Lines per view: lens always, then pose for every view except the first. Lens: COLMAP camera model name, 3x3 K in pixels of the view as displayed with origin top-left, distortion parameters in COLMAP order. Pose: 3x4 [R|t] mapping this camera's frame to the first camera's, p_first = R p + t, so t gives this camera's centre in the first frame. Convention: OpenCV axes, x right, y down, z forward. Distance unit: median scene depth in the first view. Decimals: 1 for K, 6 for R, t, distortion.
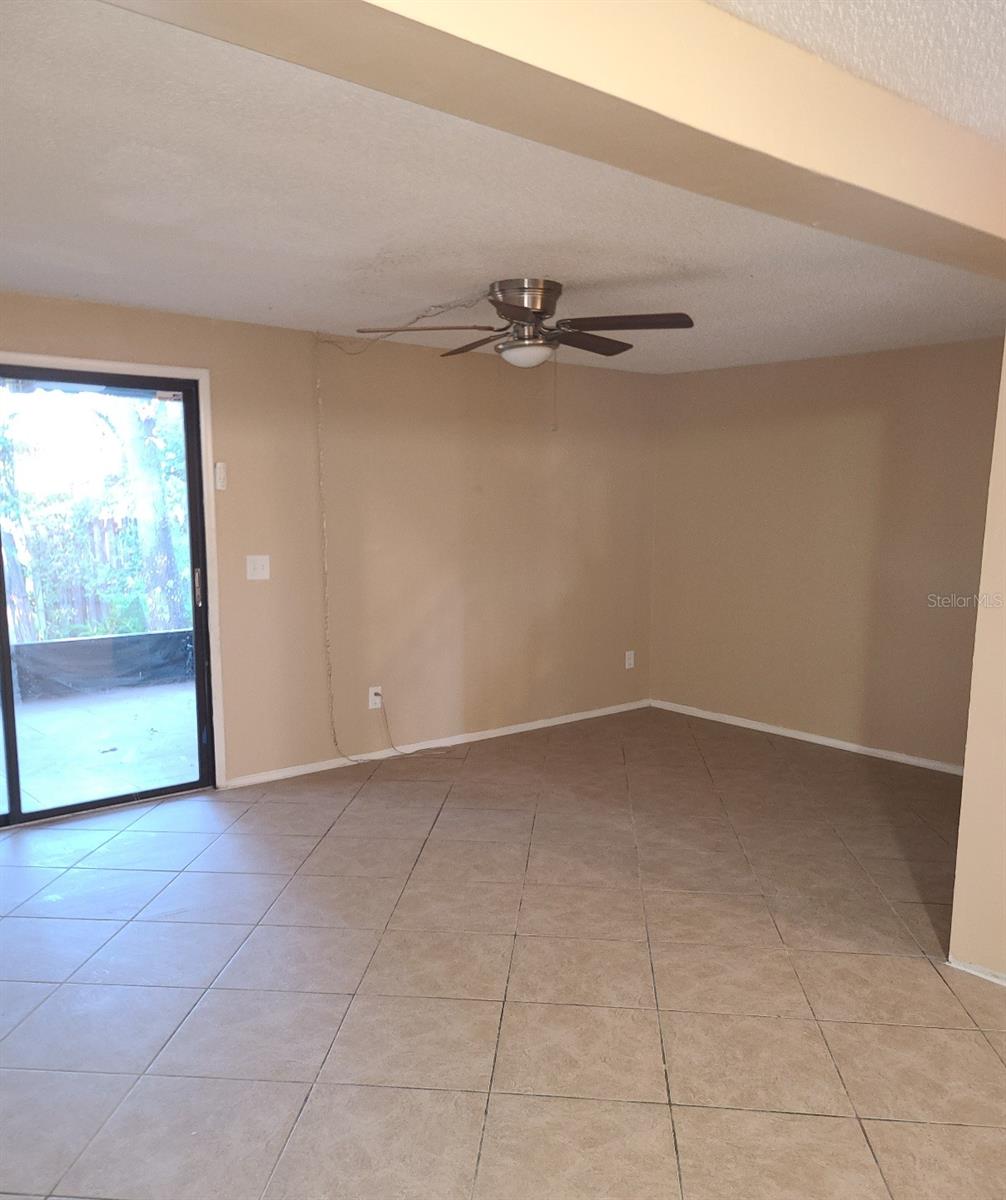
lens RADIAL K [[990.4, 0, 502.3], [0, 990.4, 644.7], [0, 0, 1]] dist [0.058587, -0.049164]
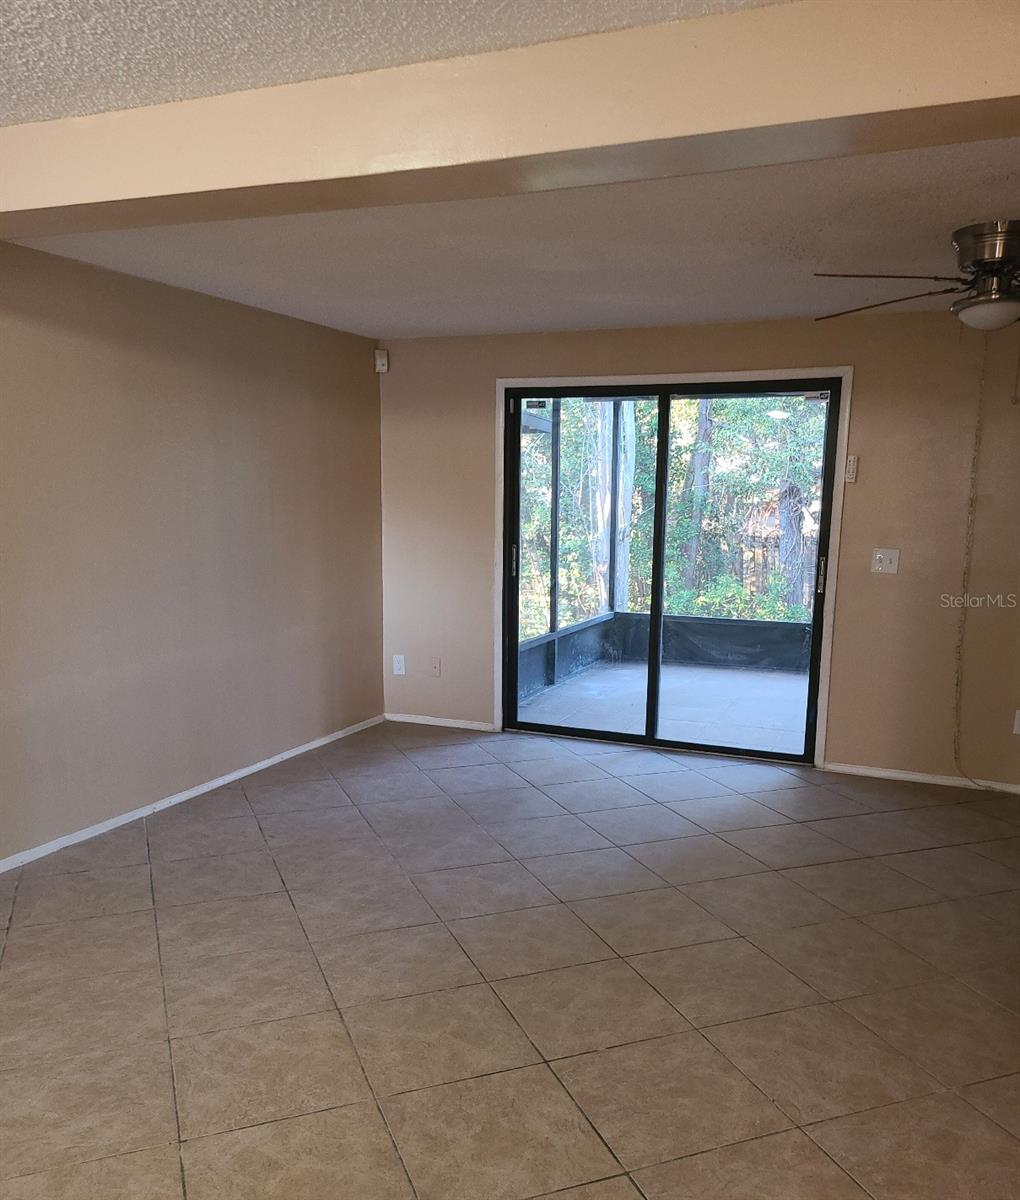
lens RADIAL K [[1002.2, 0, 512.2], [0, 1002.2, 665.9], [0, 0, 1]] dist [0.024323, -0.007272]
pose [[0.451206, 0.157807, -0.878357, 0.568468], [-0.144523, 0.984170, 0.102577, -0.027969], [0.880640, 0.080659, 0.466870, 0.252031]]
